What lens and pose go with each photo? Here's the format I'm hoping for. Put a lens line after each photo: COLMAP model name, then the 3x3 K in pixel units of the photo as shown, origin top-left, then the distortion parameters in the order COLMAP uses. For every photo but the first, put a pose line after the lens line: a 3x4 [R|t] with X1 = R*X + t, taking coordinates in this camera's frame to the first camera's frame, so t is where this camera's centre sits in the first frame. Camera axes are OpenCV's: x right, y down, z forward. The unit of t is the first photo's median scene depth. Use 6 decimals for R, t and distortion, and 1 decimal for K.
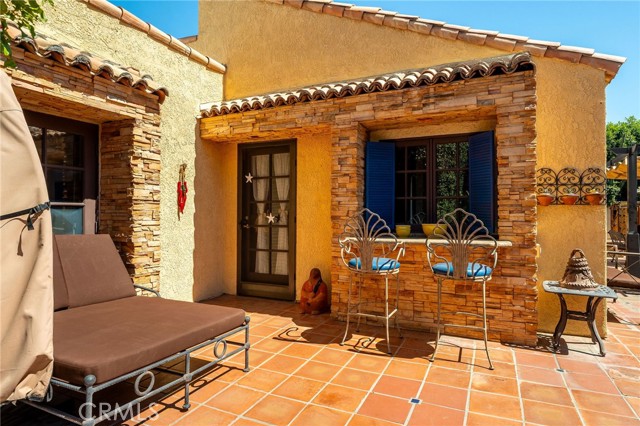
lens RADIAL K [[376.5, 0, 317.0], [0, 376.5, 214.9], [0, 0, 1]] dist [-0.004985, -0.001114]
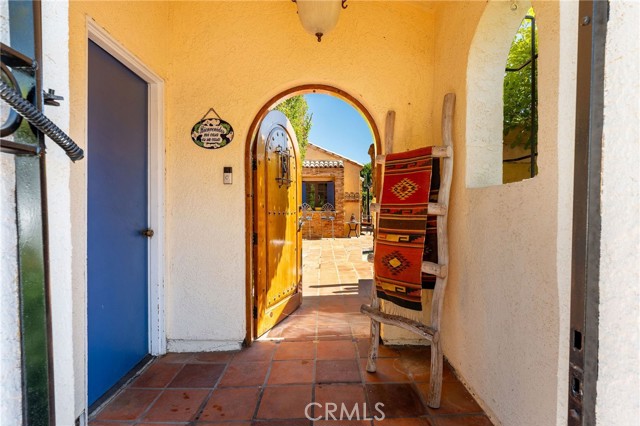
lens RADIAL K [[332.6, 0, 321.2], [0, 332.6, 212.3], [0, 0, 1]] dist [0.000180, 0.000001]
pose [[0.905282, -0.014787, 0.424553, -1.091845], [0.003117, 0.999598, 0.028170, -0.020409], [-0.424799, -0.024179, 0.904965, -2.011499]]
